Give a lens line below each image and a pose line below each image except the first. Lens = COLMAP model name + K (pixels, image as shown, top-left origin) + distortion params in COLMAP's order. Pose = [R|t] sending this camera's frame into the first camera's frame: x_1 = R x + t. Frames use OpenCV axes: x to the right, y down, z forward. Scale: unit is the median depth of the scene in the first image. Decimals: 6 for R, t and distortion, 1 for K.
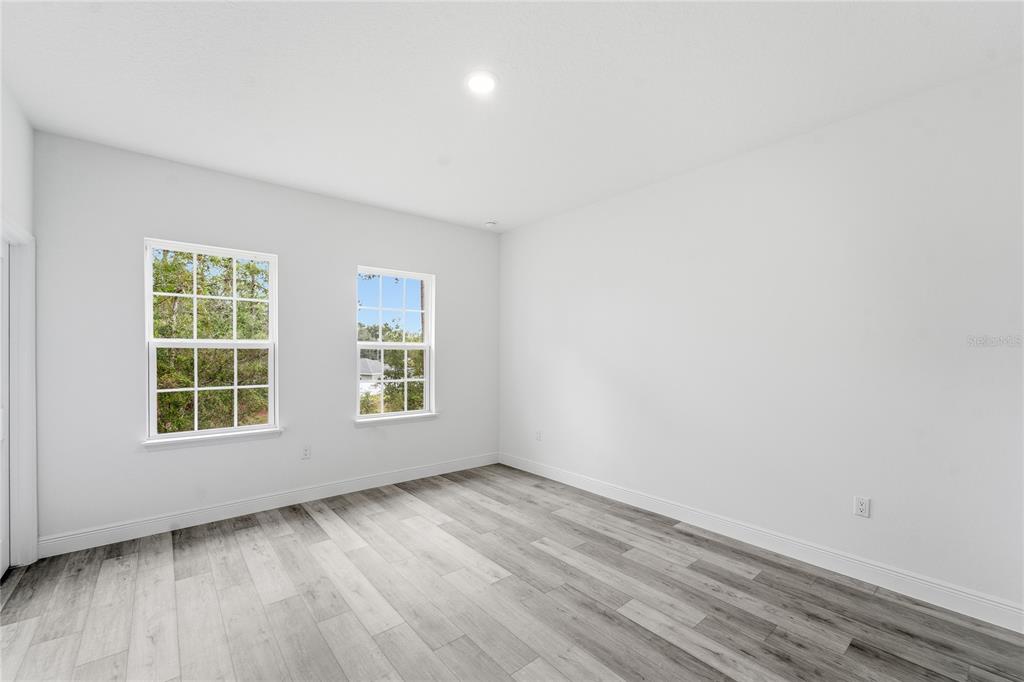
lens RADIAL K [[419.1, 0, 510.7], [0, 419.1, 350.8], [0, 0, 1]] dist [-0.012552, 0.005639]
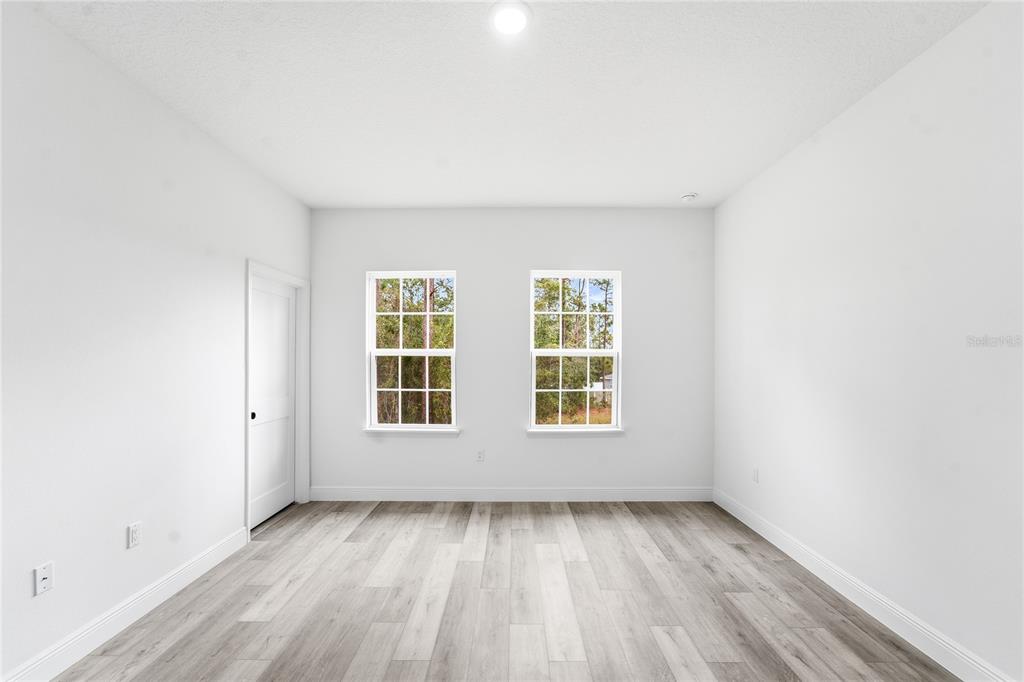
lens RADIAL K [[419.1, 0, 517.4], [0, 419.1, 354.5], [0, 0, 1]] dist [-0.012552, 0.005639]
pose [[0.761341, -0.012871, -0.648223, 0.289021], [0.005886, 0.999899, -0.012940, 0.006456], [0.648324, 0.006037, 0.761340, 0.268596]]
